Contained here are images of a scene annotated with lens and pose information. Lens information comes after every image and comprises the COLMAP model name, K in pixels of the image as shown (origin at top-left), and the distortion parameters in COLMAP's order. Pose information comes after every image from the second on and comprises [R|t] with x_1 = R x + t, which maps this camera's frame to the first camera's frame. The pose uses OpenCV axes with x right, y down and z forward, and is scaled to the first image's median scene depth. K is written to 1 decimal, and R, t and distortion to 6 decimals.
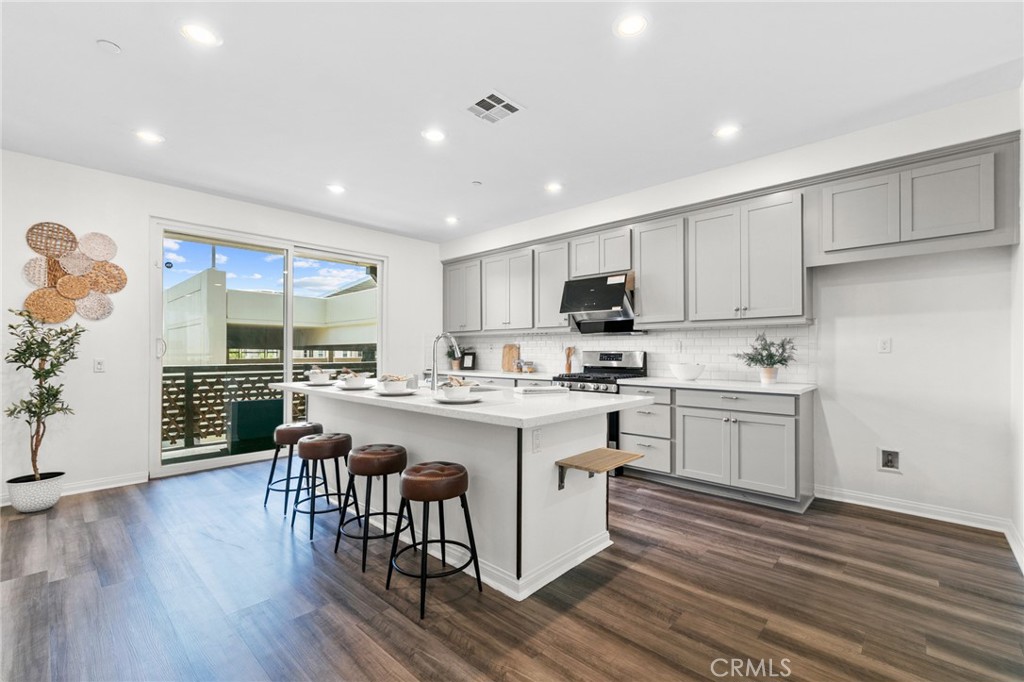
lens RADIAL K [[439.9, 0, 512.0], [0, 439.9, 341.0], [0, 0, 1]] dist [0.001453, -0.000341]
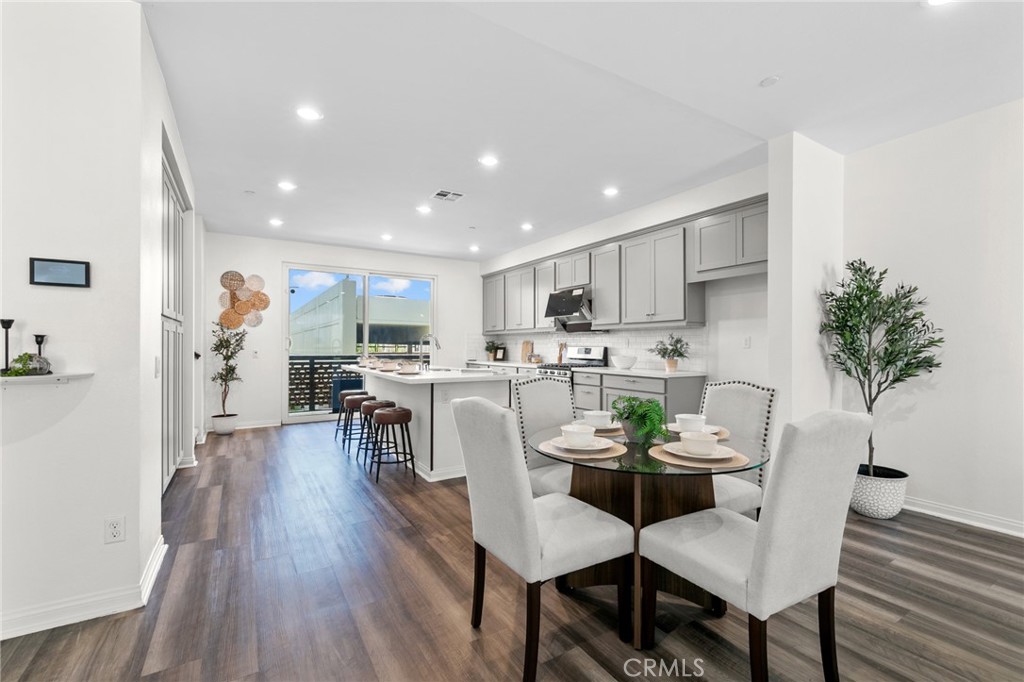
lens RADIAL K [[443.4, 0, 515.0], [0, 443.4, 335.5], [0, 0, 1]] dist [0.001027, 0.000218]
pose [[0.965681, -0.002821, -0.259716, 0.403436], [0.002316, 0.999995, -0.002251, -0.006716], [0.259721, 0.001572, 0.965683, -0.331786]]
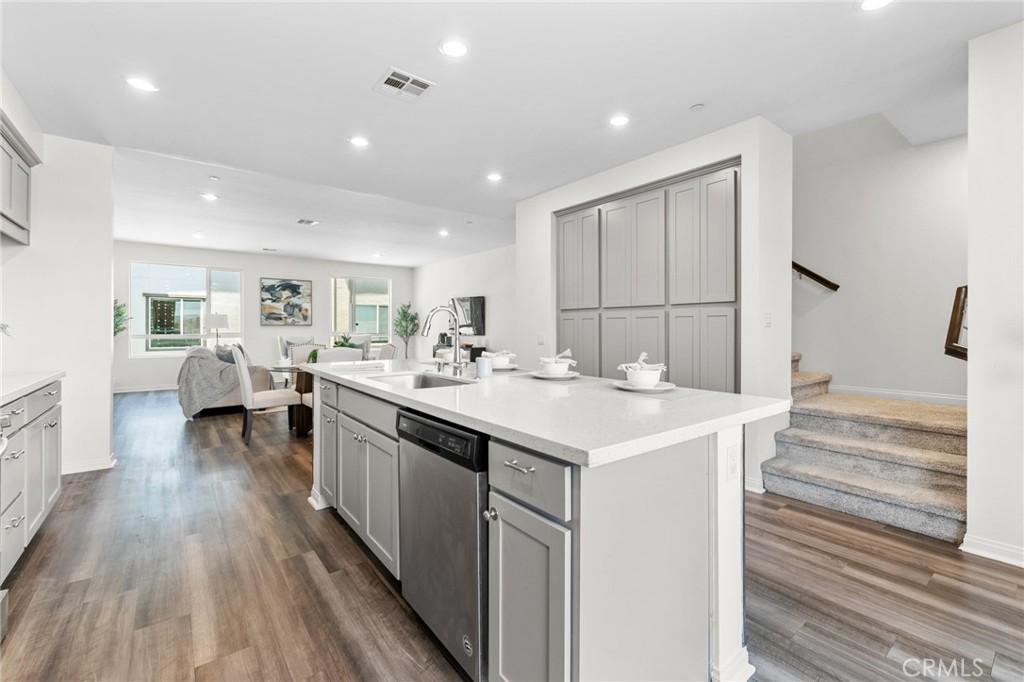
lens RADIAL K [[440.8, 0, 516.9], [0, 440.8, 327.0], [0, 0, 1]] dist [0.001323, 0.000122]
pose [[-0.989118, -0.000167, 0.147123, -0.295840], [-0.003465, 0.999748, -0.022164, 0.023814], [-0.147082, -0.022433, -0.988870, 1.282757]]
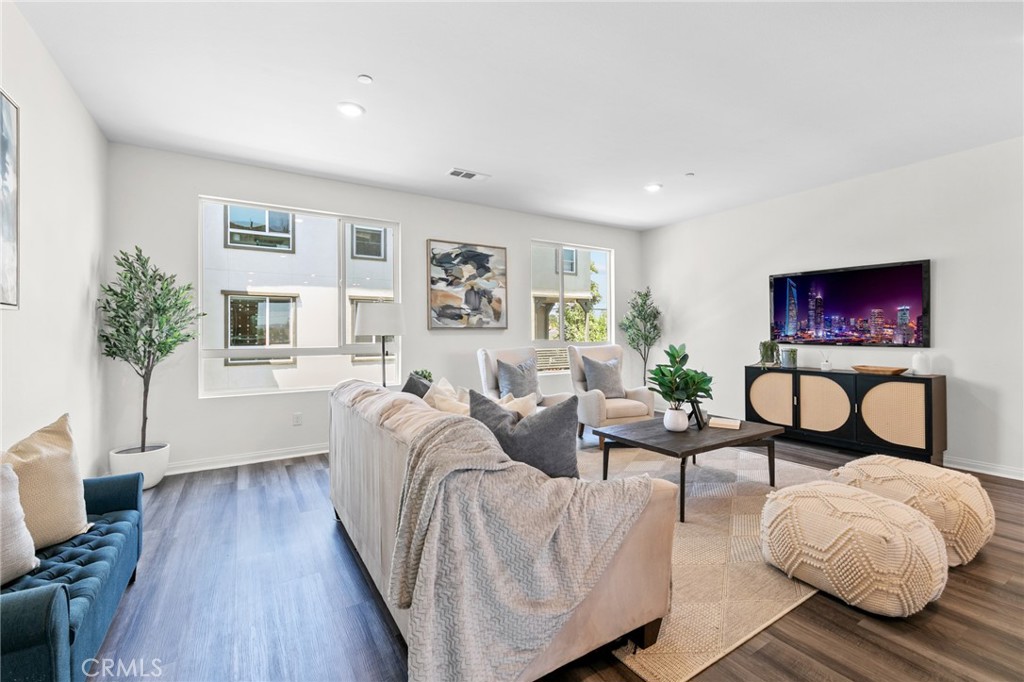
lens RADIAL K [[436.4, 0, 514.4], [0, 436.4, 331.0], [0, 0, 1]] dist [0.000930, 0.000114]
pose [[-0.967587, 0.008442, 0.252397, 0.767475], [0.001716, 0.999638, -0.026856, 0.007342], [-0.252533, -0.025552, -0.967251, 0.365695]]
